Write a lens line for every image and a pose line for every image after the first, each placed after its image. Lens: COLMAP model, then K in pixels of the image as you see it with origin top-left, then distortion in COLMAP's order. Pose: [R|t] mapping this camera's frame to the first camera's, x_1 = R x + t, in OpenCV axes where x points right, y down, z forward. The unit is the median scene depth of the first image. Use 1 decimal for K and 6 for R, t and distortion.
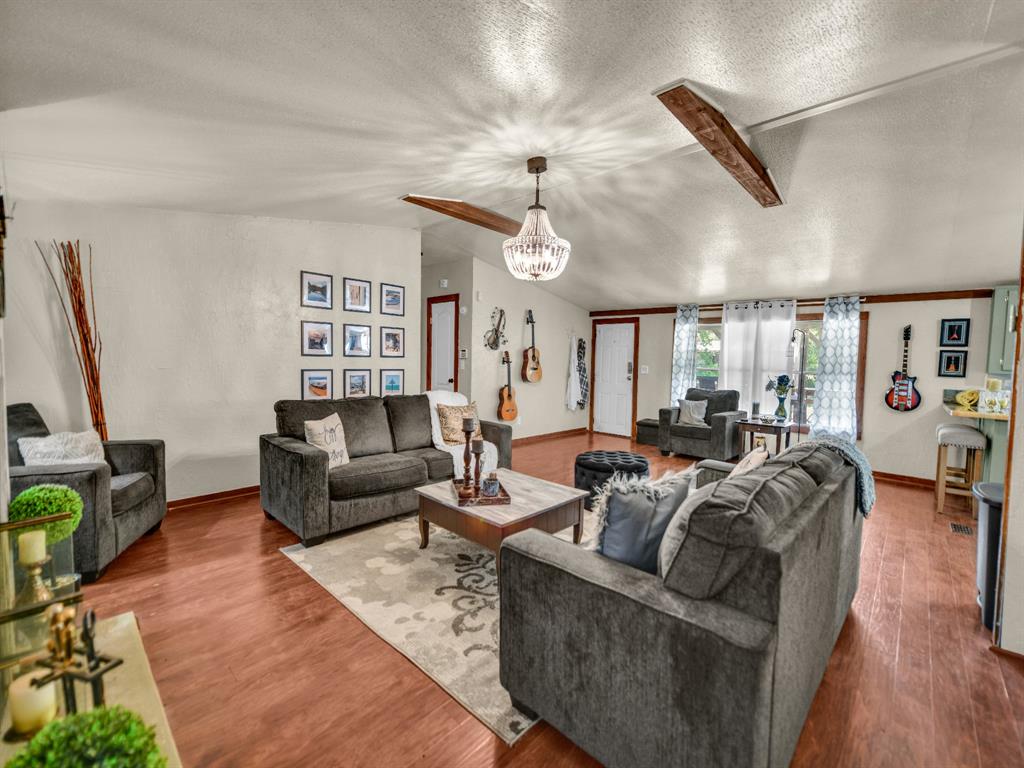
lens RADIAL K [[442.6, 0, 512.8], [0, 442.6, 378.8], [0, 0, 1]] dist [0.004512, -0.003178]
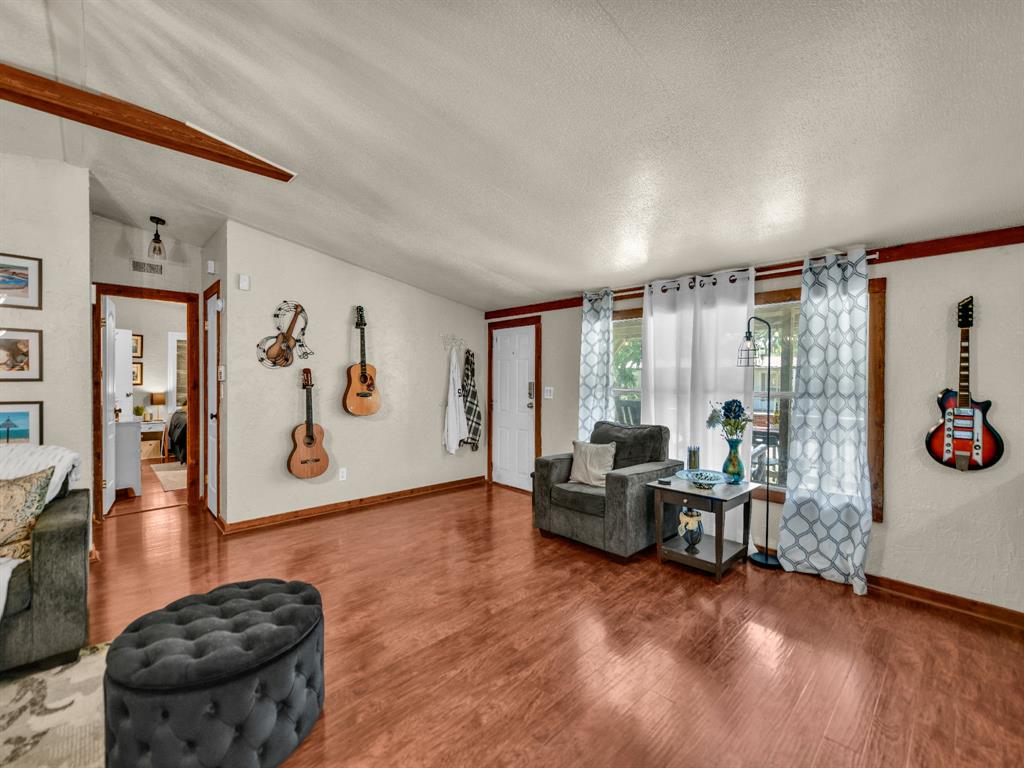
lens RADIAL K [[442.6, 0, 511.3], [0, 442.6, 385.4], [0, 0, 1]] dist [0.004512, -0.003178]
pose [[0.997997, -0.018457, -0.060511, 0.371010], [0.016224, 0.999177, -0.037188, -0.010447], [0.061148, 0.036132, 0.997475, 0.431158]]
